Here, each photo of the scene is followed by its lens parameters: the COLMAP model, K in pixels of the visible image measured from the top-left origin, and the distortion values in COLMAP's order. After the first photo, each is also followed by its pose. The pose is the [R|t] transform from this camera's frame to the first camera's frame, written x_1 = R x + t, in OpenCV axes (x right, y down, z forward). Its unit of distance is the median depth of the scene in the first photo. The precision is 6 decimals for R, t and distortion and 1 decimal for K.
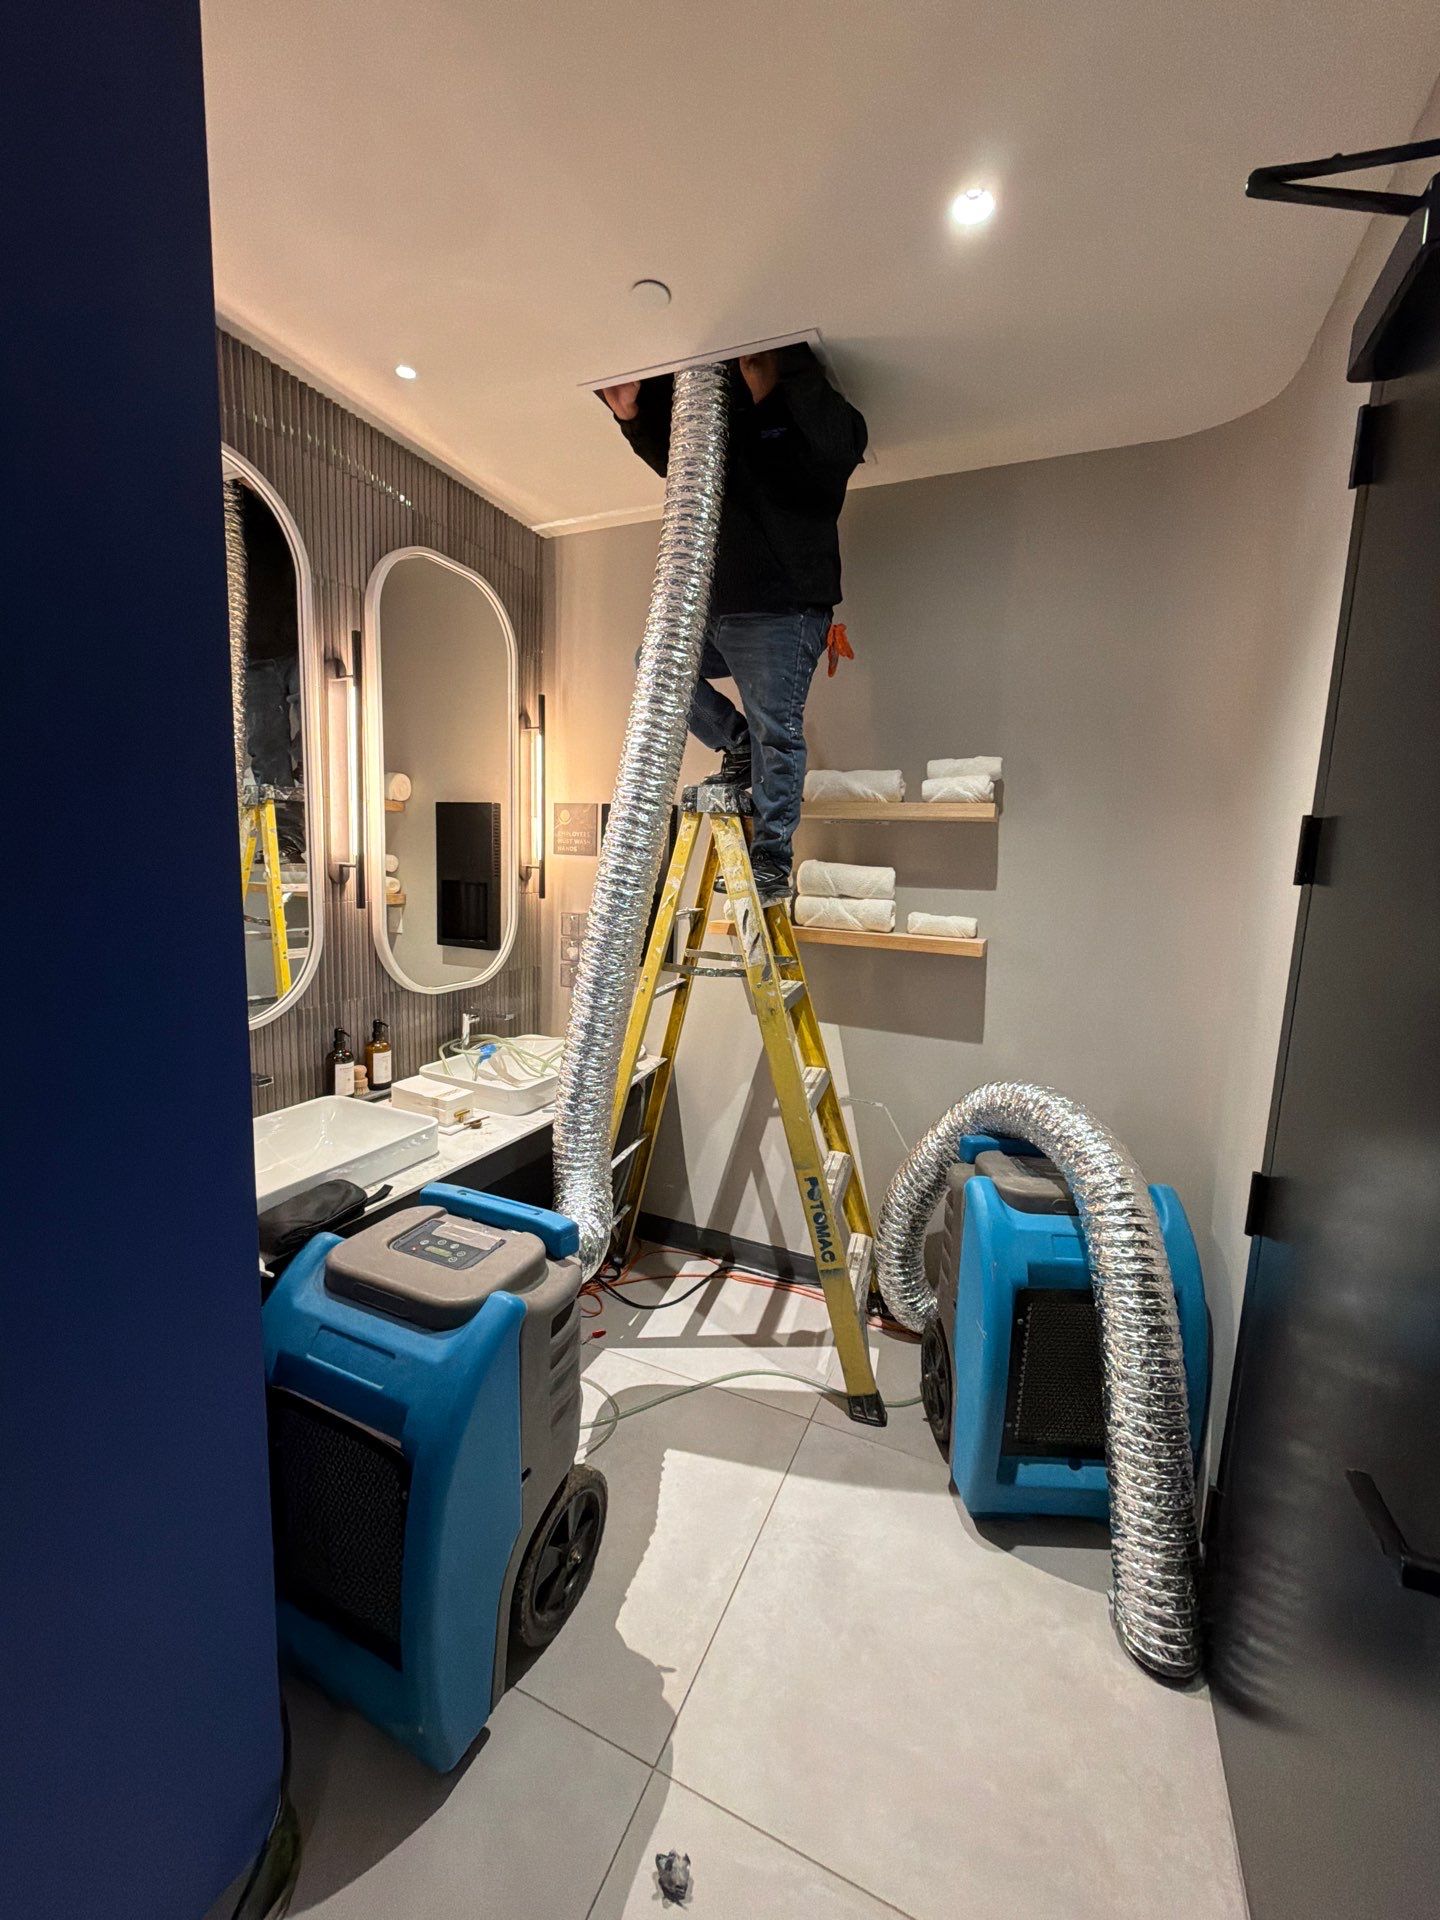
lens RADIAL K [[789.6, 0, 720.0], [0, 789.6, 960.0], [0, 0, 1]] dist [0.012836, -0.000034]
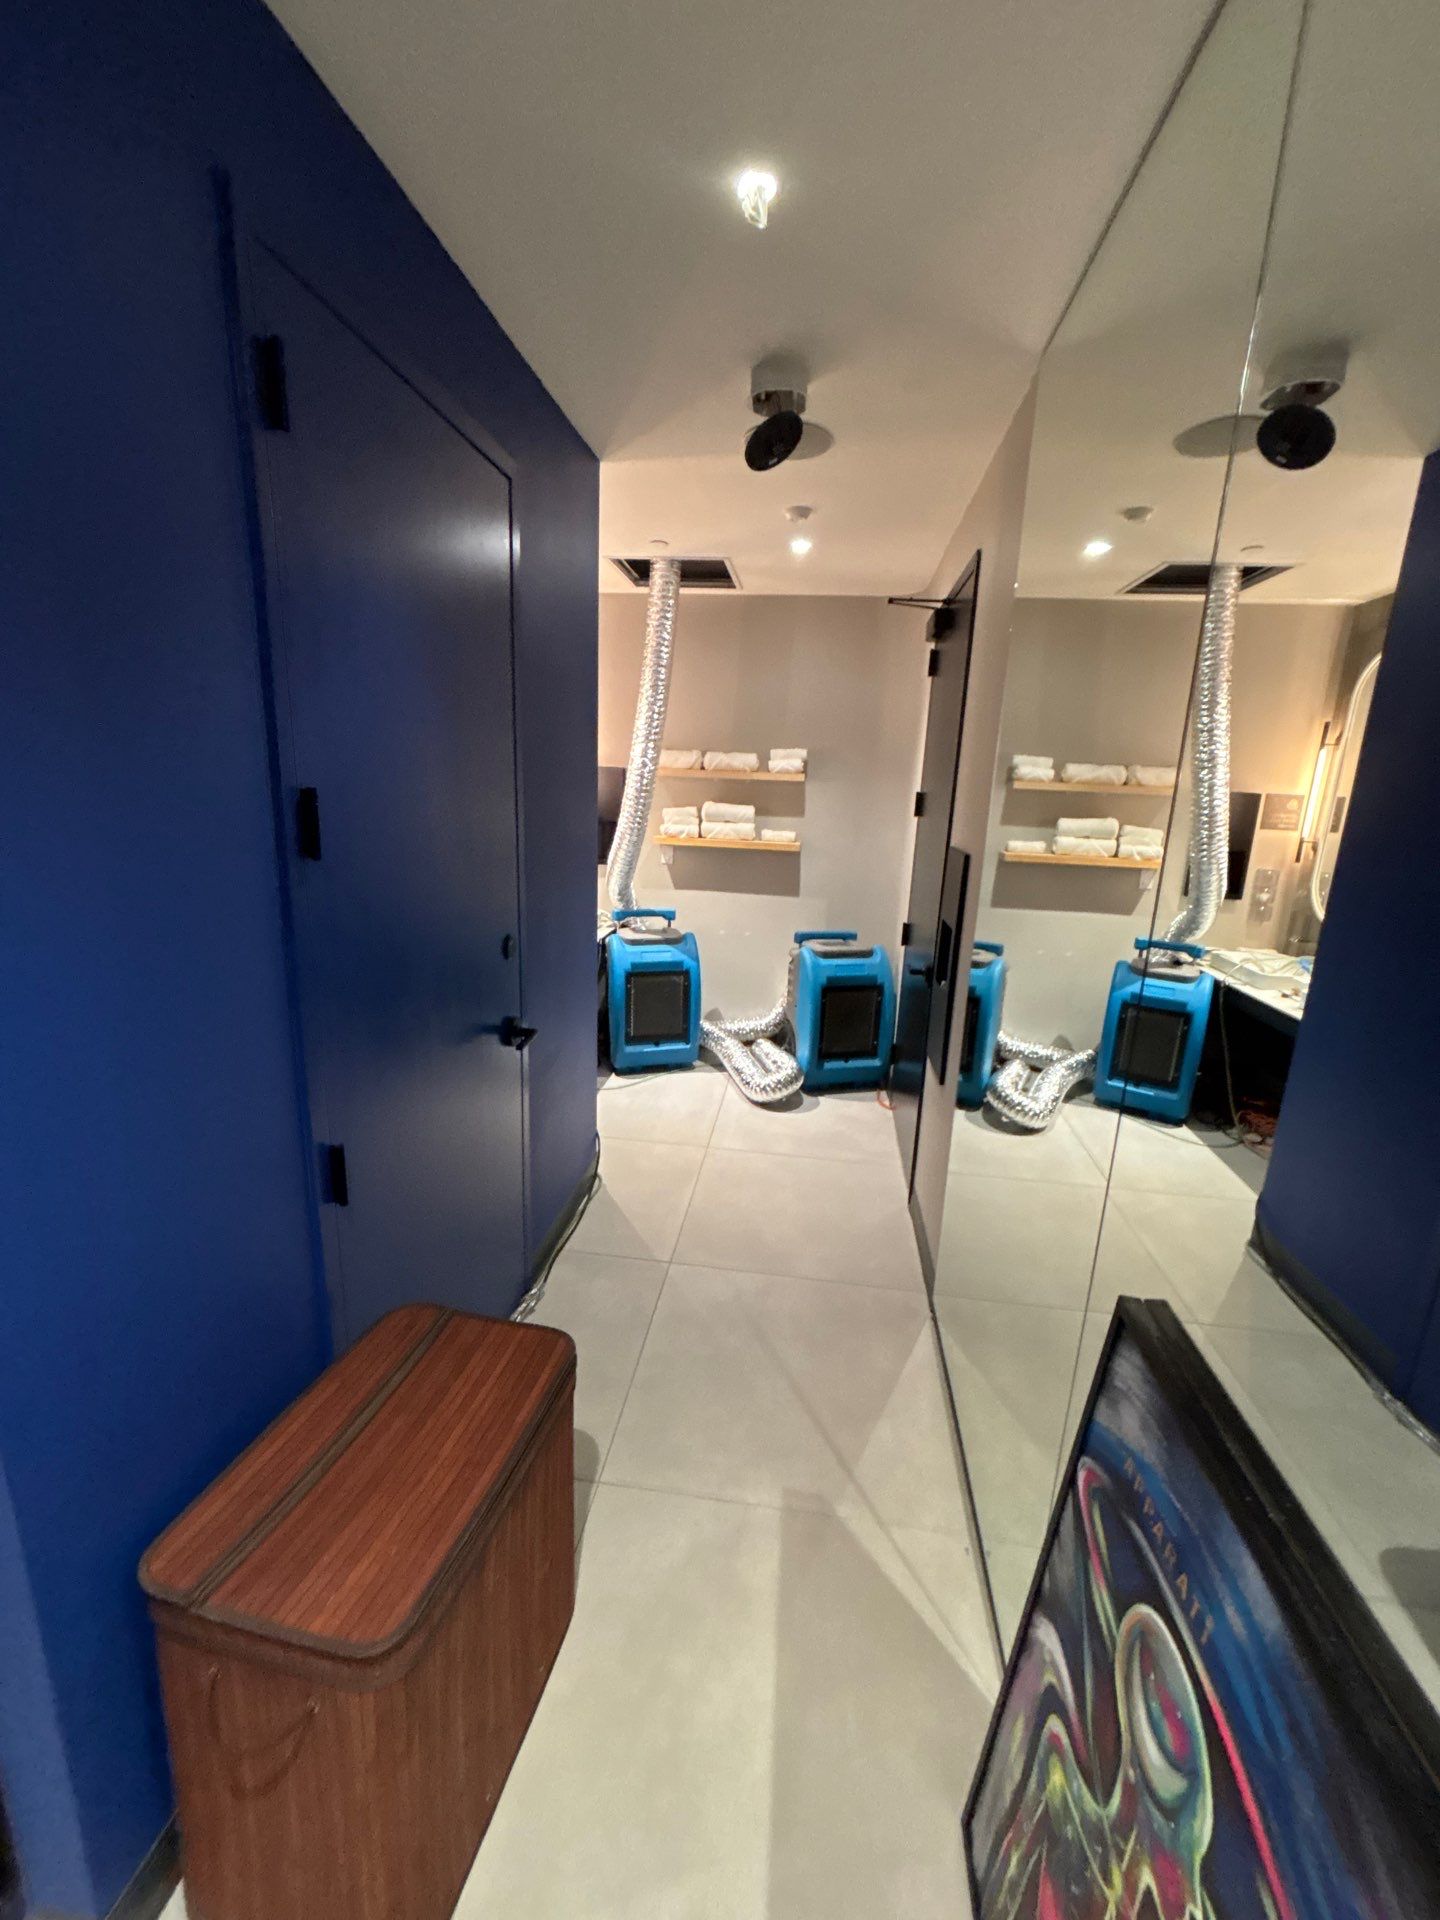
lens RADIAL K [[789.6, 0, 720.0], [0, 789.6, 960.0], [0, 0, 1]] dist [0.012836, -0.000034]
pose [[0.961738, -0.058137, 0.267733, -0.412351], [0.032083, 0.994401, 0.100683, 0.061039], [-0.272087, -0.088241, 0.958218, -0.880053]]
